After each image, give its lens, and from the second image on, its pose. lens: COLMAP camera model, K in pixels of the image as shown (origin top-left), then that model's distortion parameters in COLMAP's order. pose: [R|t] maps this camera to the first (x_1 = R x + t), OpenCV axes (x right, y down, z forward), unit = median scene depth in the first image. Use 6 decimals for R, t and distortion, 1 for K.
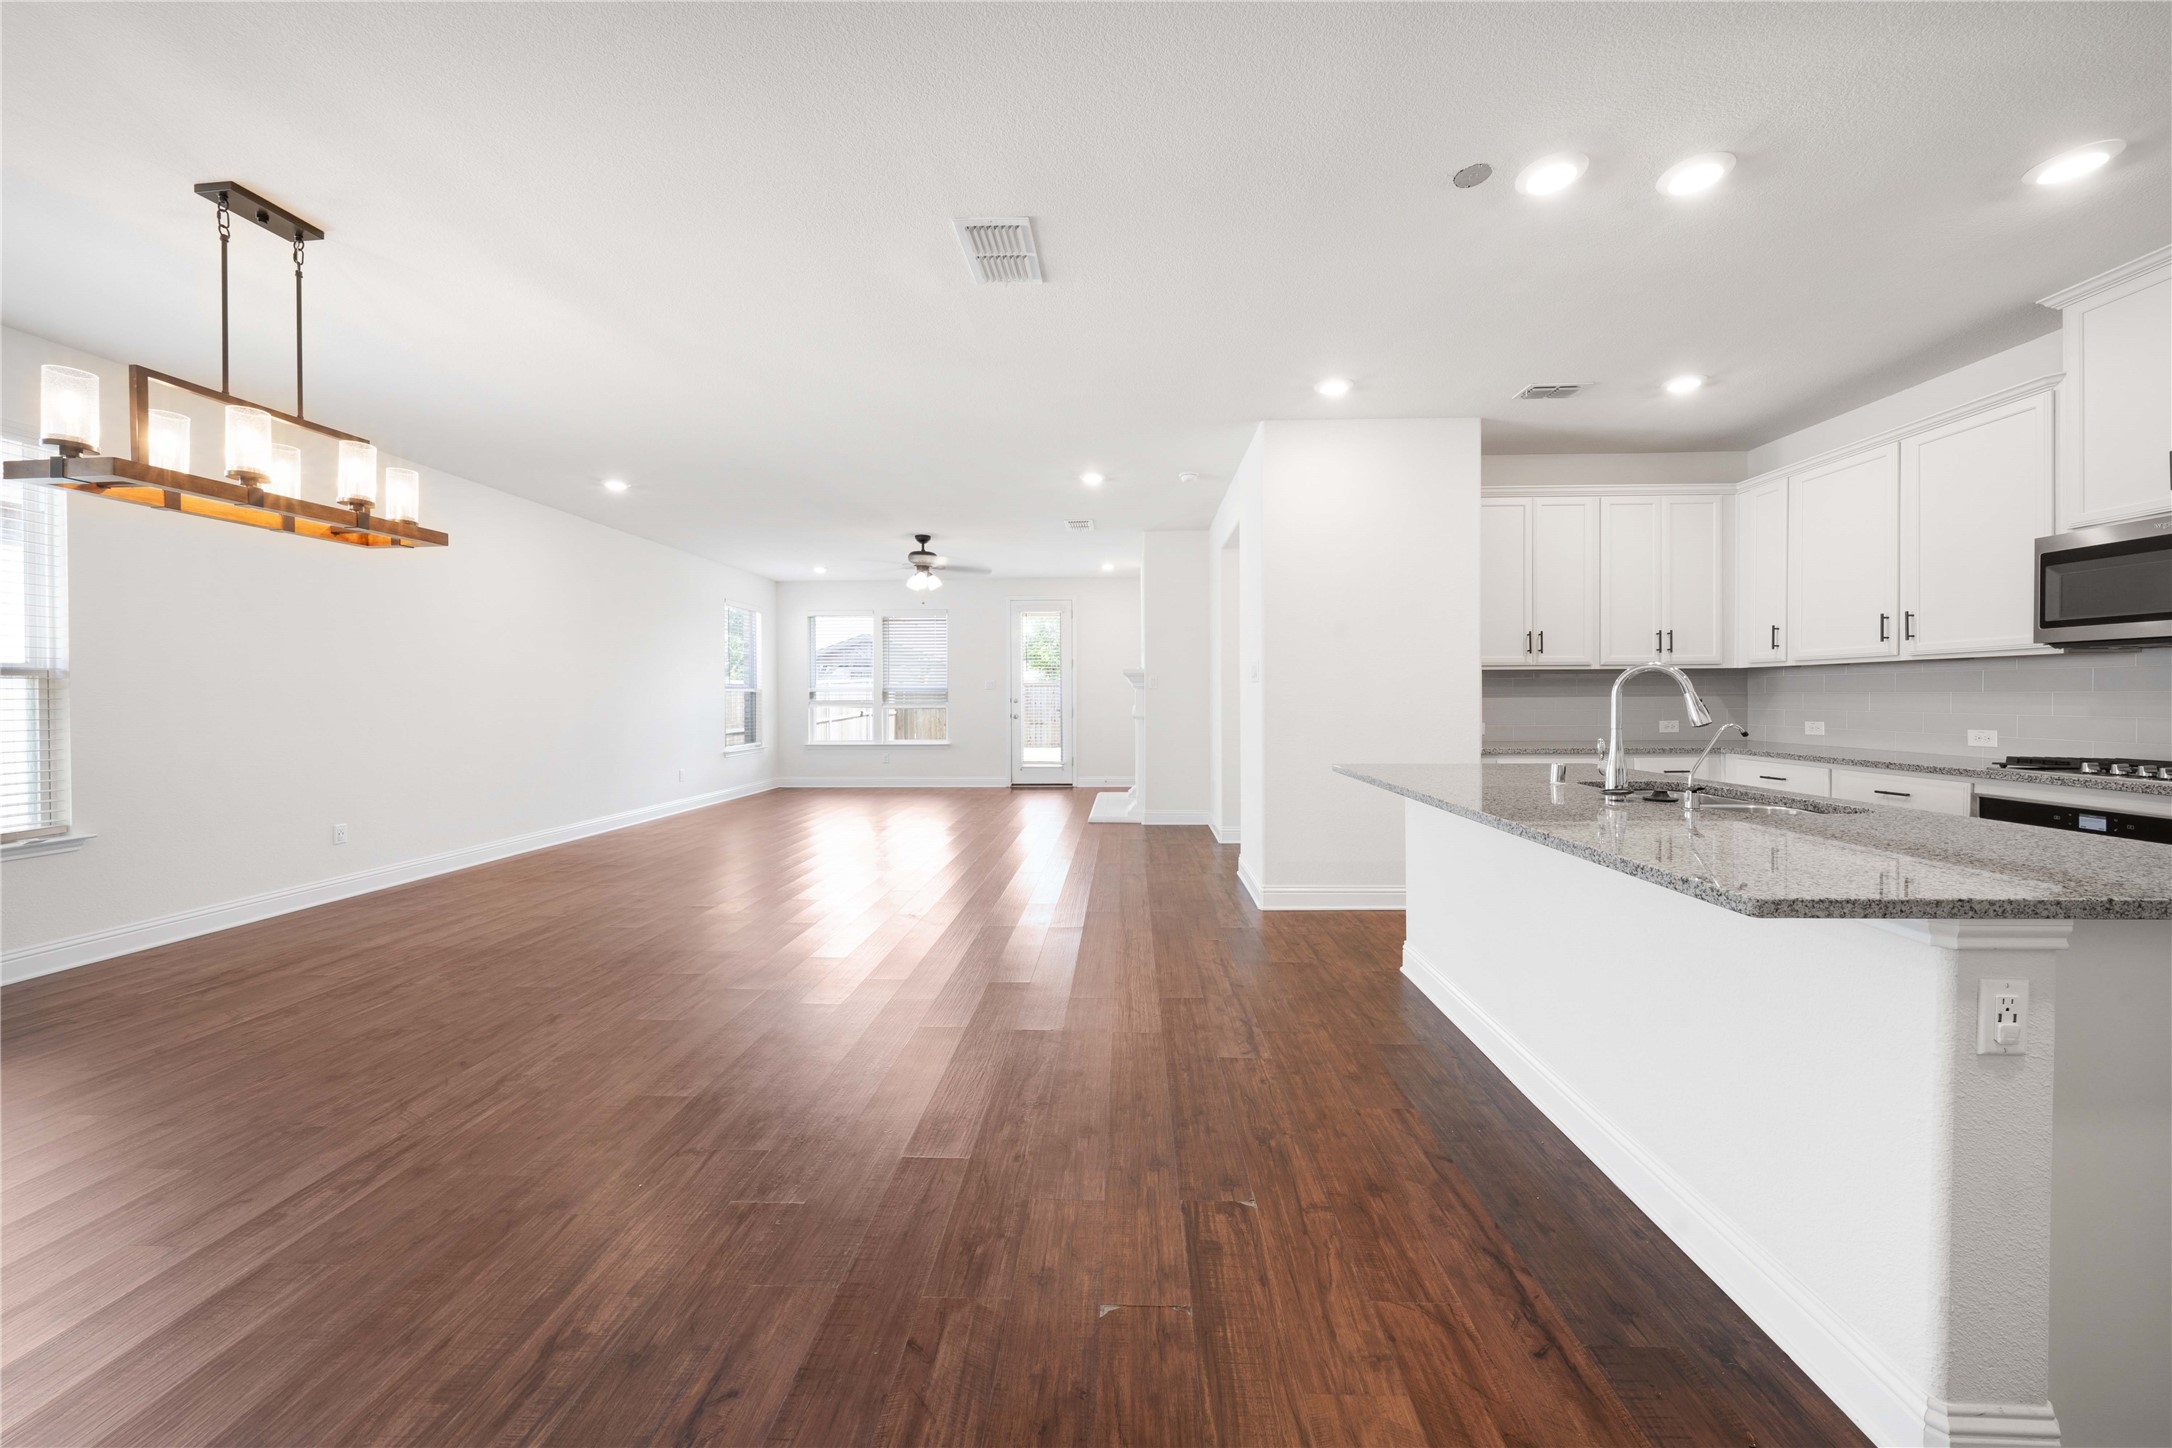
lens RADIAL K [[753.9, 0, 1092.7], [0, 753.9, 705.4], [0, 0, 1]] dist [-0.008403, 0.001533]
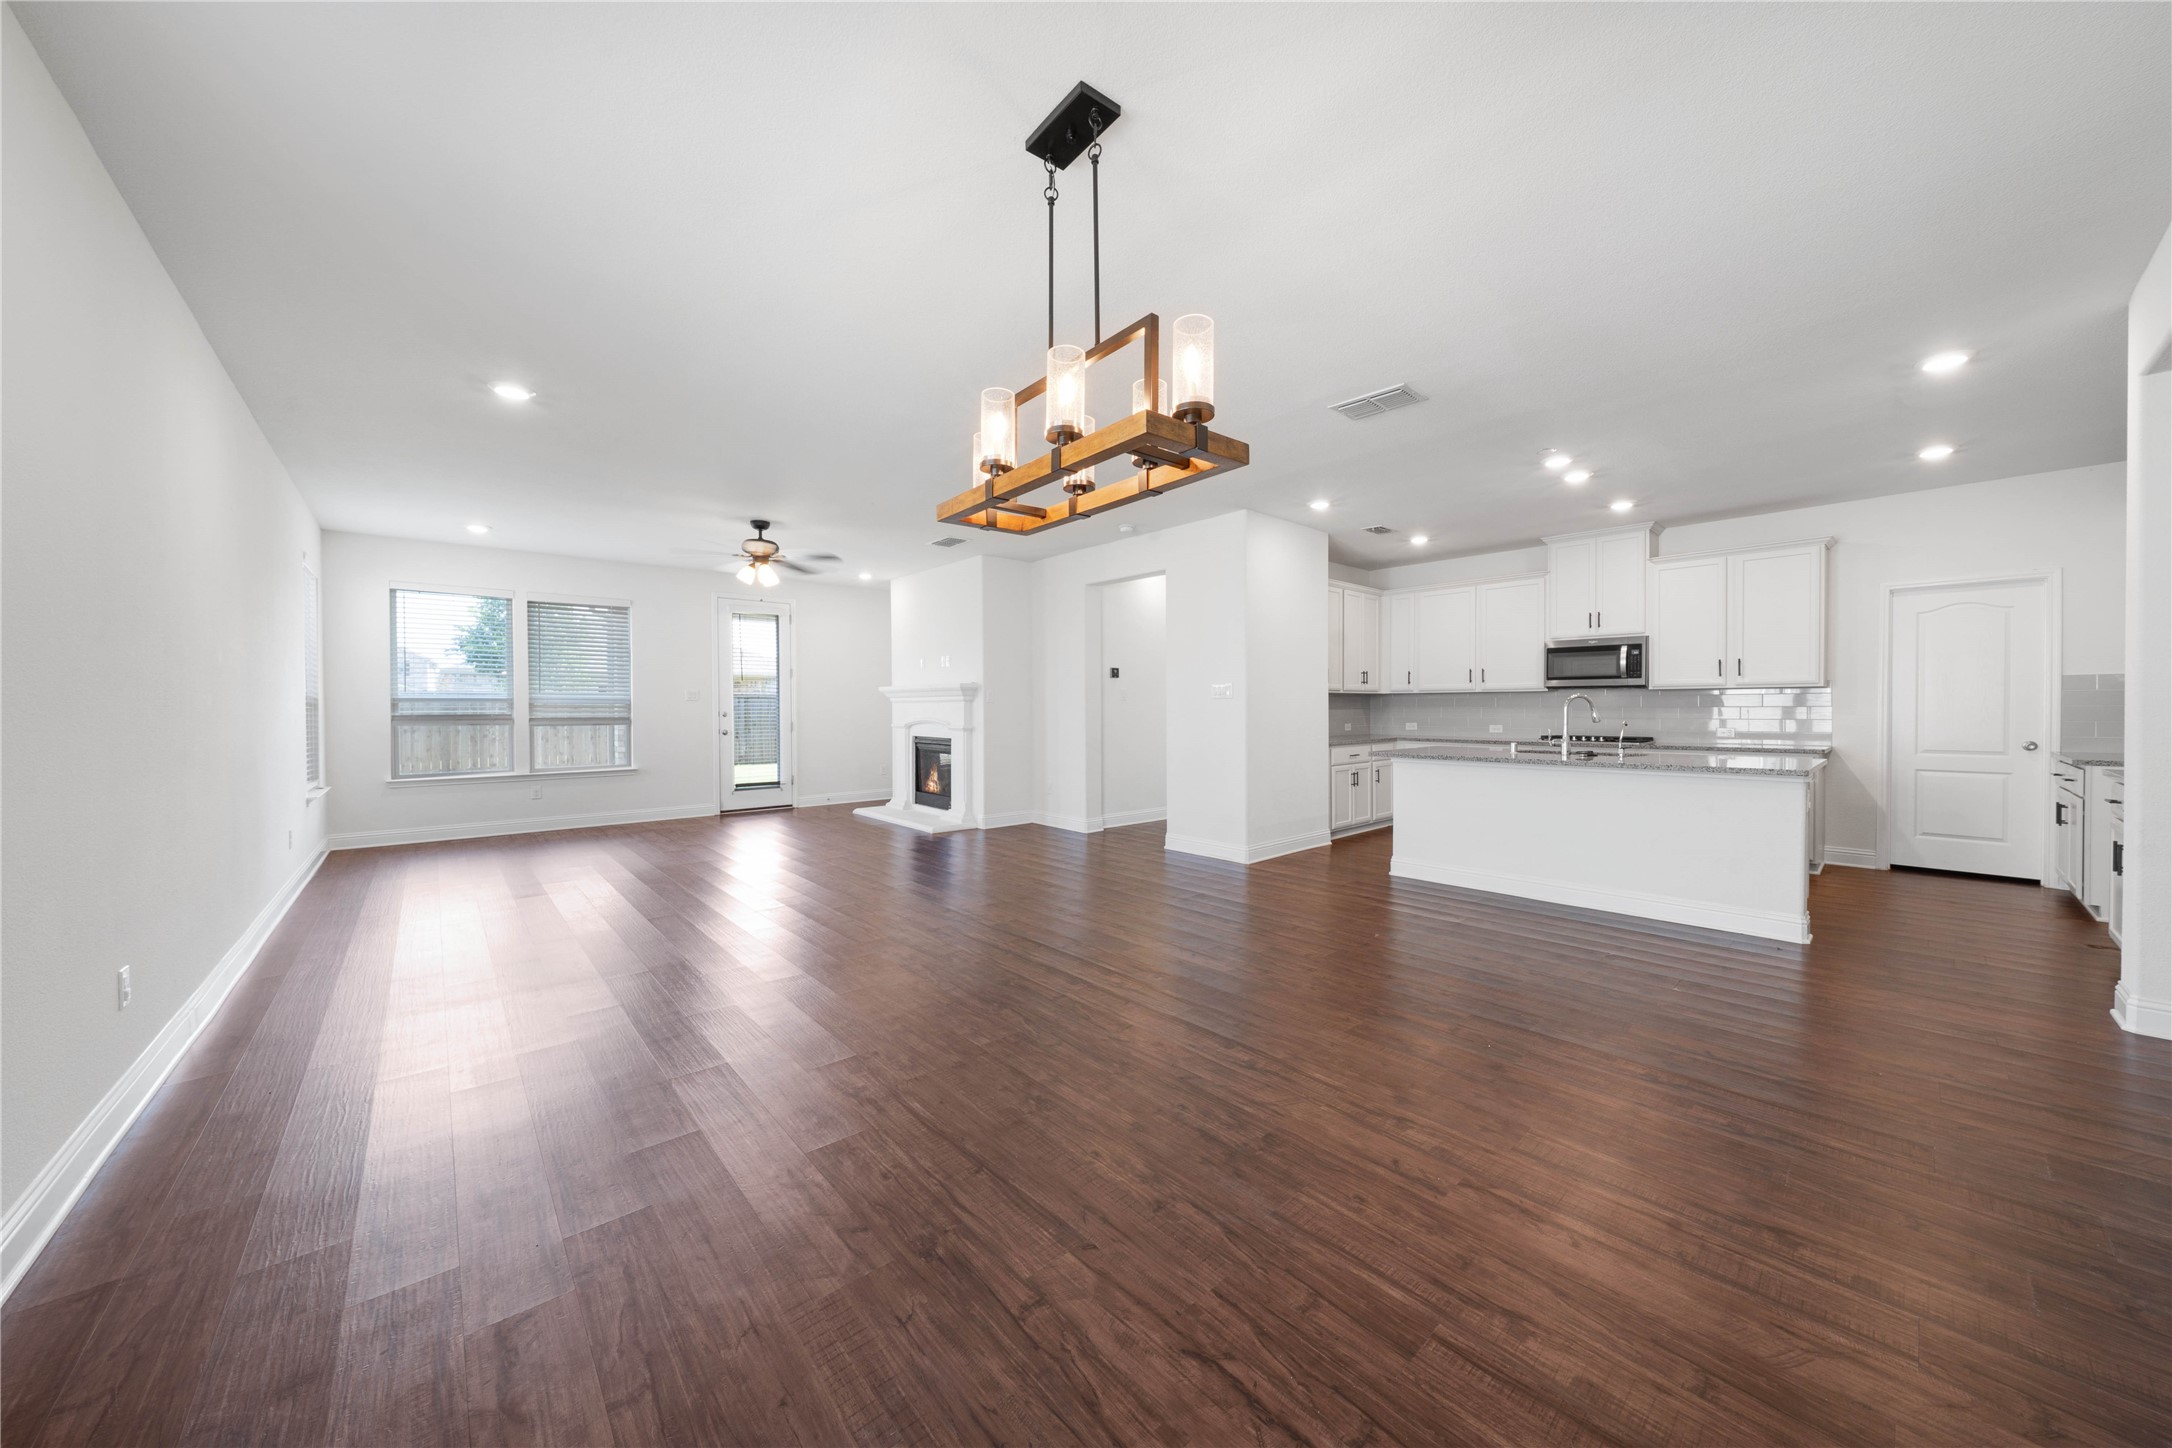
lens RADIAL K [[753.9, 0, 1096.9], [0, 753.9, 717.1], [0, 0, 1]] dist [-0.008403, 0.001533]
pose [[0.717649, -0.005750, 0.696381, -1.126333], [0.007583, 0.999971, 0.000442, 0.000449], [-0.696364, 0.004963, 0.717672, 0.241742]]
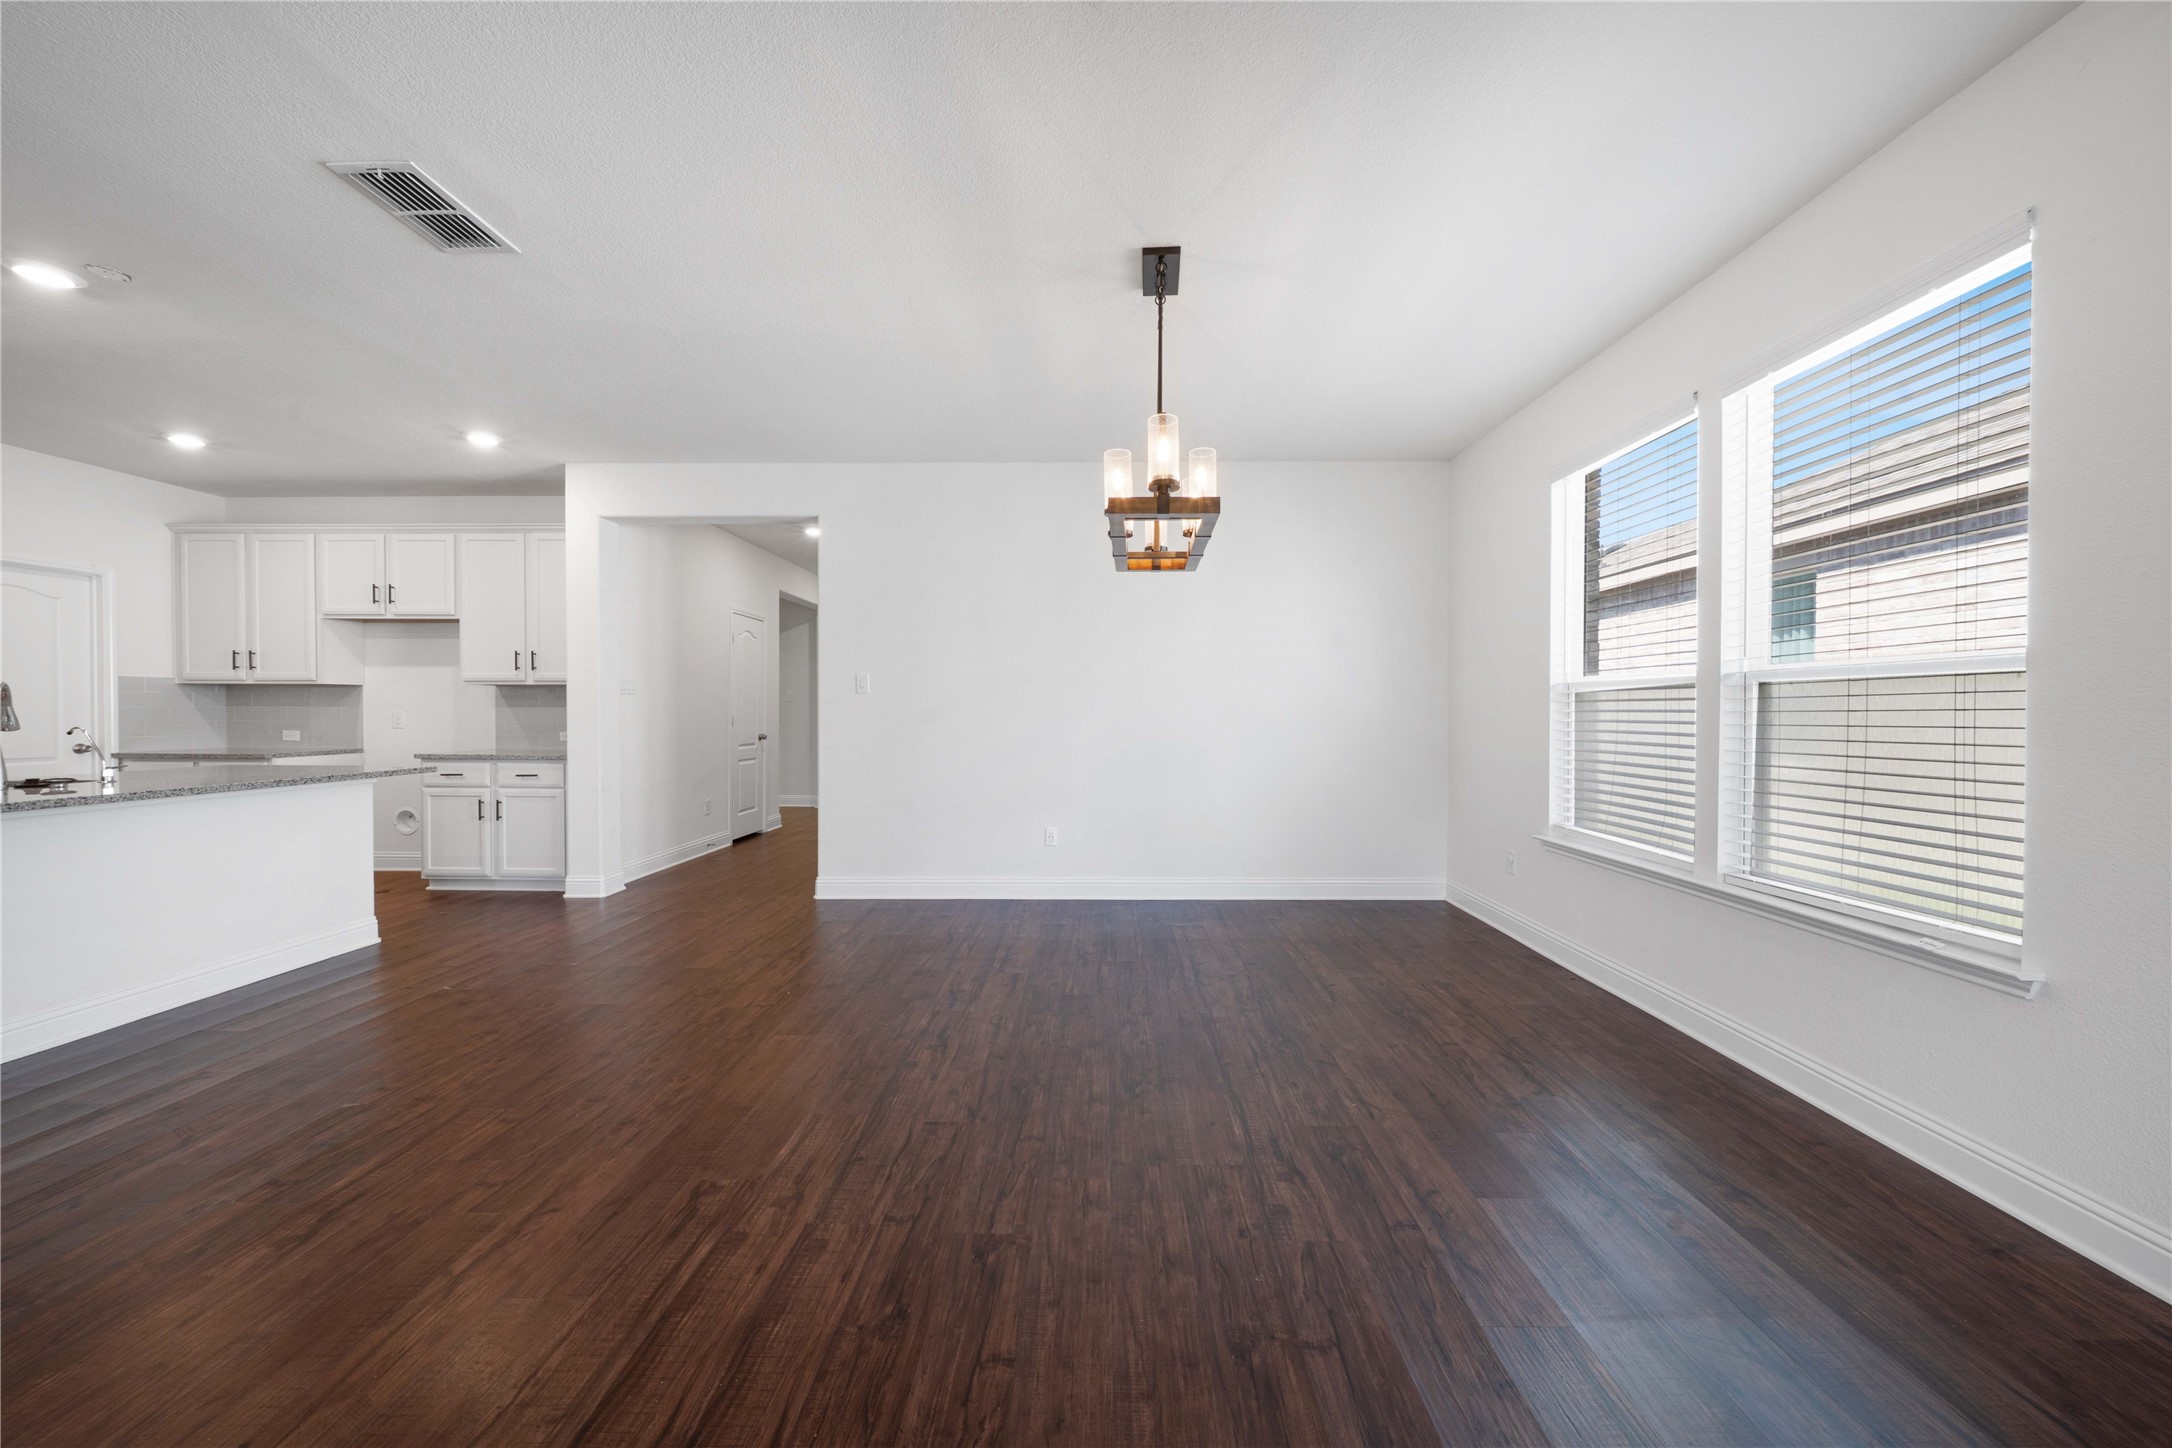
lens RADIAL K [[753.9, 0, 1084.1], [0, 753.9, 718.9], [0, 0, 1]] dist [-0.008403, 0.001533]
pose [[-0.999745, 0.001592, -0.022530, -0.646518], [0.001096, 0.999758, 0.021993, -0.012312], [0.022559, 0.021963, -0.999504, 1.426036]]
